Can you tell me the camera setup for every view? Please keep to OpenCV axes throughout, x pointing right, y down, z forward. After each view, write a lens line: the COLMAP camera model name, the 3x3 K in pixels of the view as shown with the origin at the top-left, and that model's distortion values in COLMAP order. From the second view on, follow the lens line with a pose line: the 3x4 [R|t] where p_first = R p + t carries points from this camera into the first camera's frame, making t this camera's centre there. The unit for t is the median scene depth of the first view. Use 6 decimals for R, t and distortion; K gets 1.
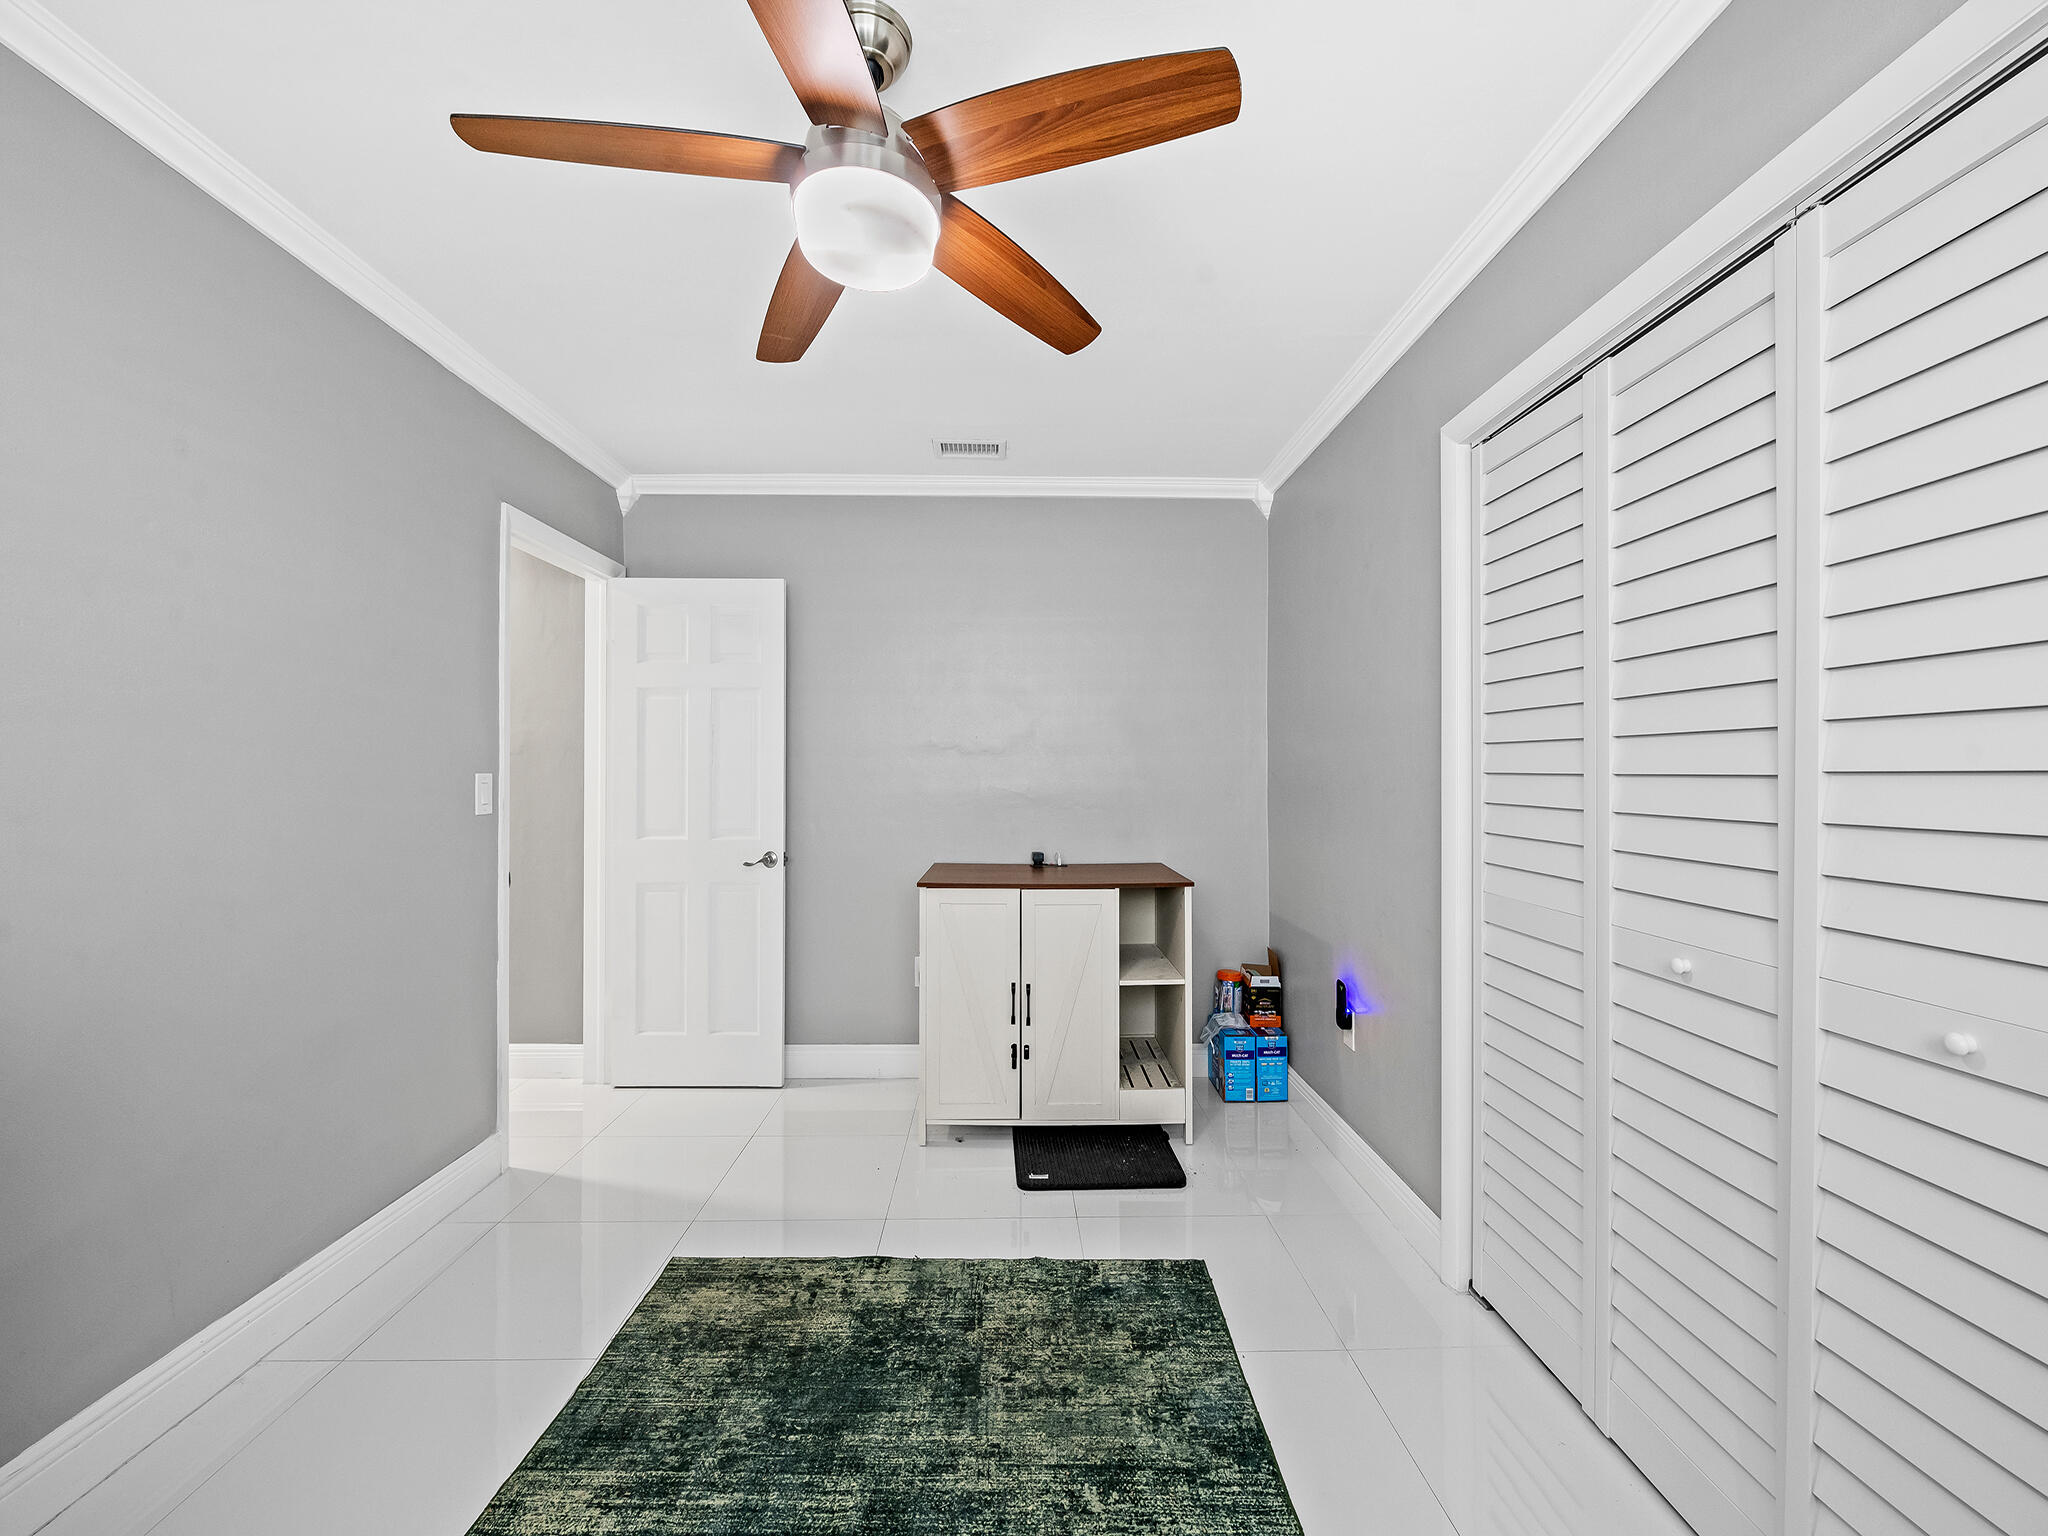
lens RADIAL K [[816.1, 0, 1024.0], [0, 816.1, 768.0], [0, 0, 1]] dist [-0.002200, -0.000385]
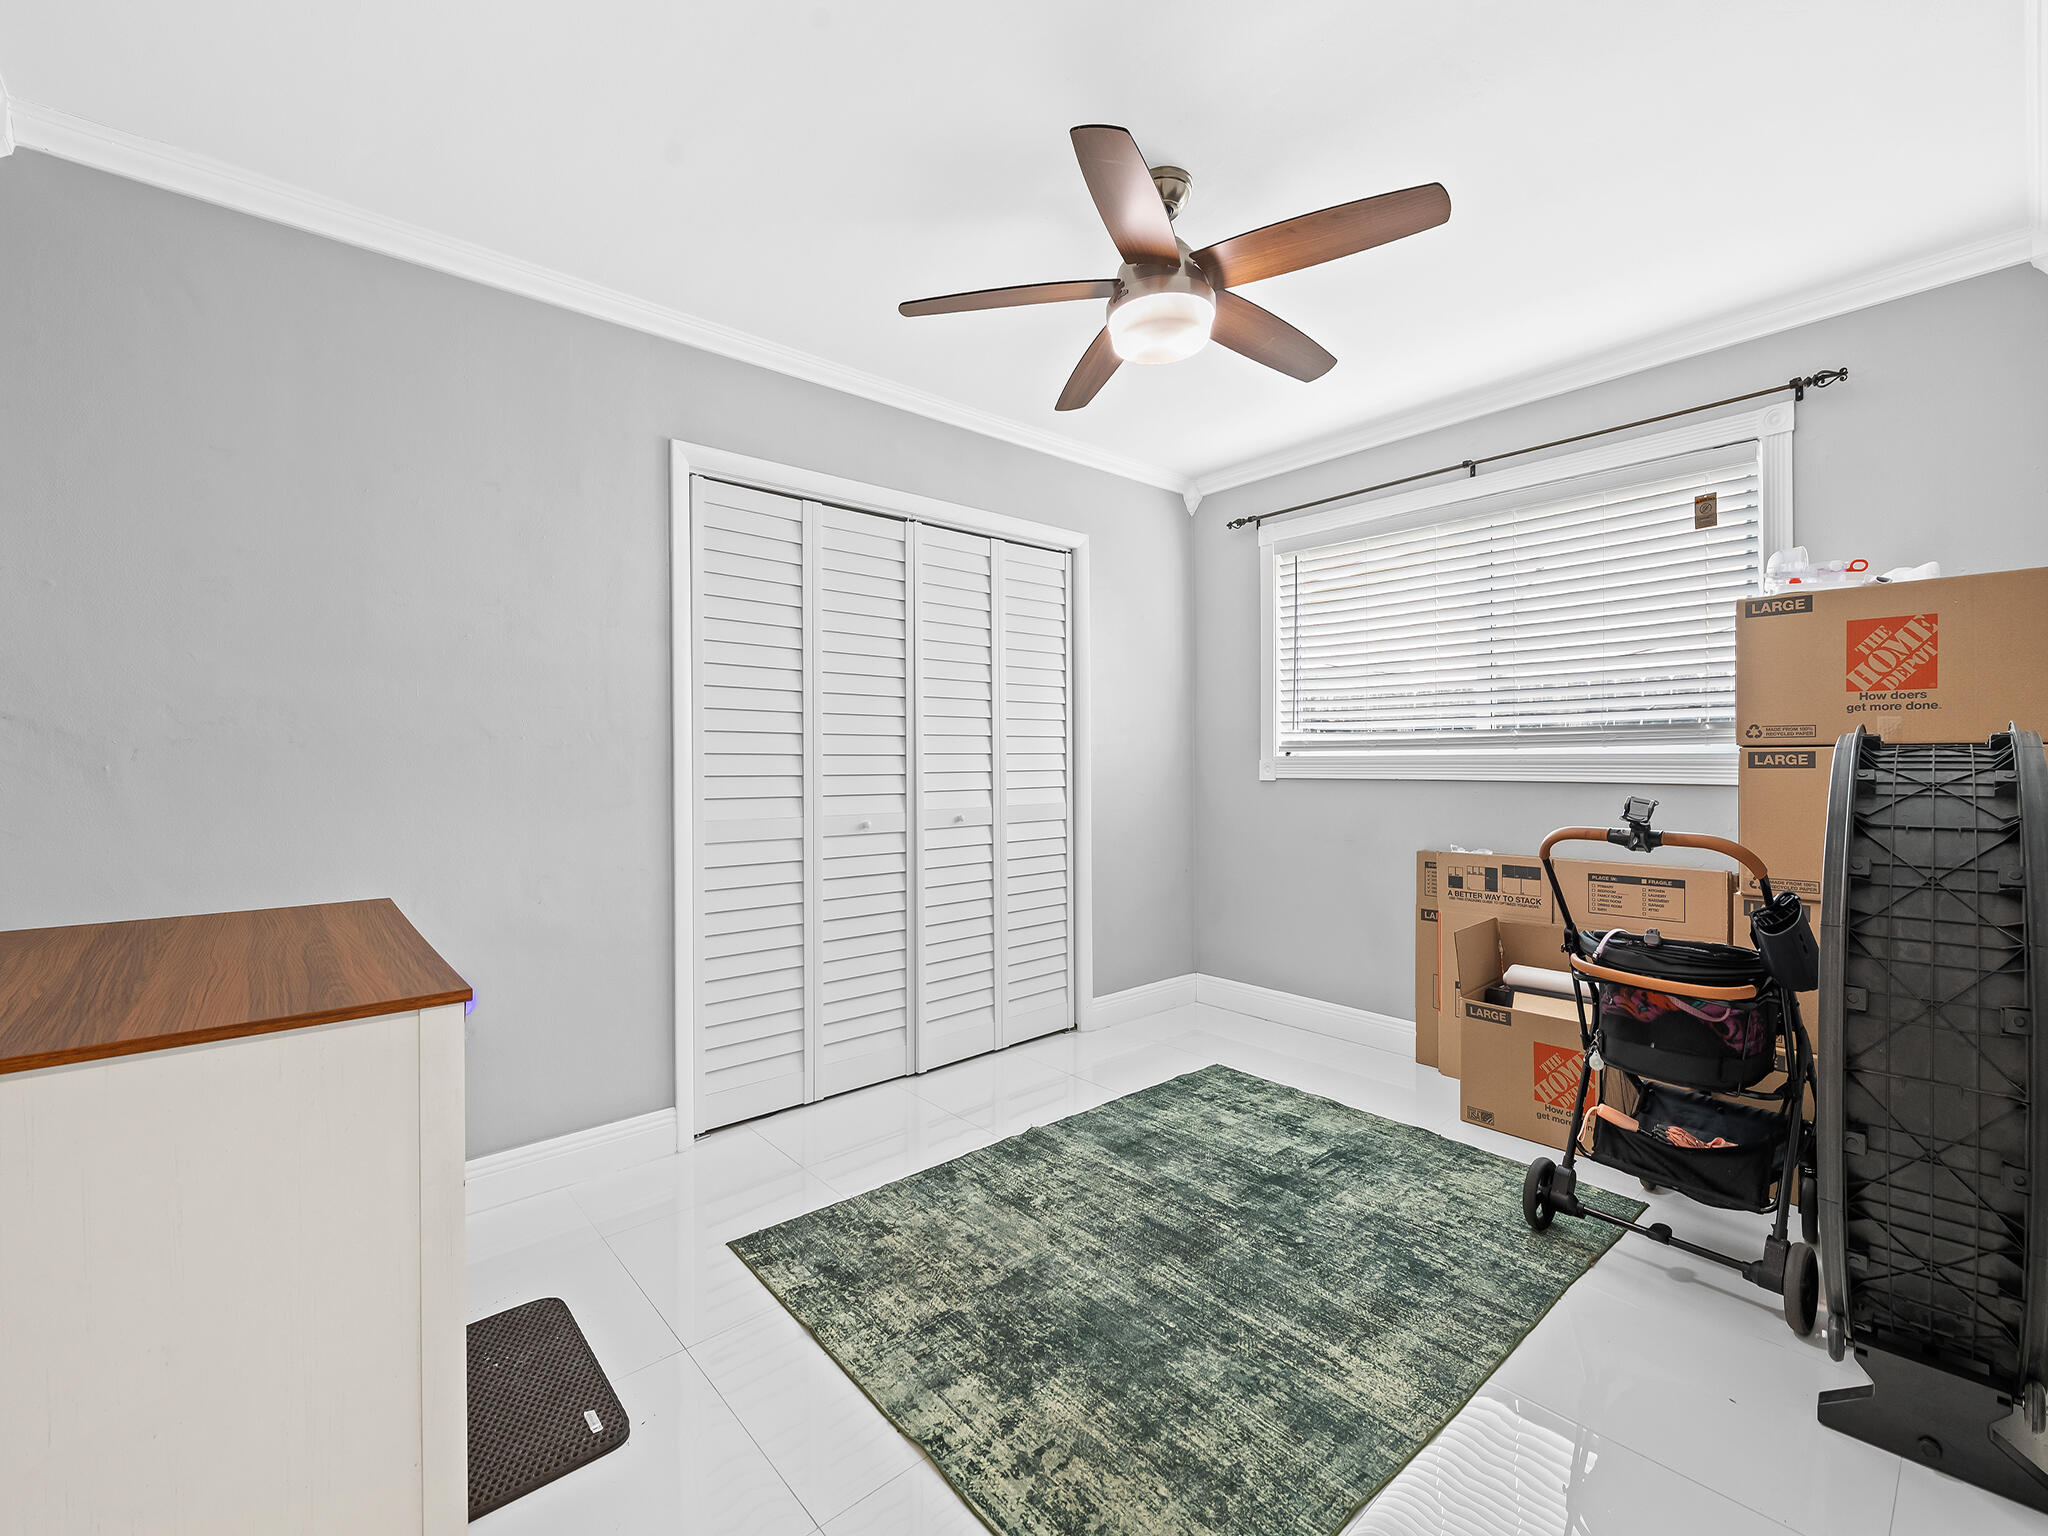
lens RADIAL K [[877.4, 0, 1017.8], [0, 877.4, 760.4], [0, 0, 1]] dist [0.009090, -0.000091]
pose [[-0.645650, 0.002192, 0.763630, -0.941507], [0.001918, 0.999997, -0.001249, 0.064789], [-0.763631, 0.000658, -0.645652, 1.716862]]
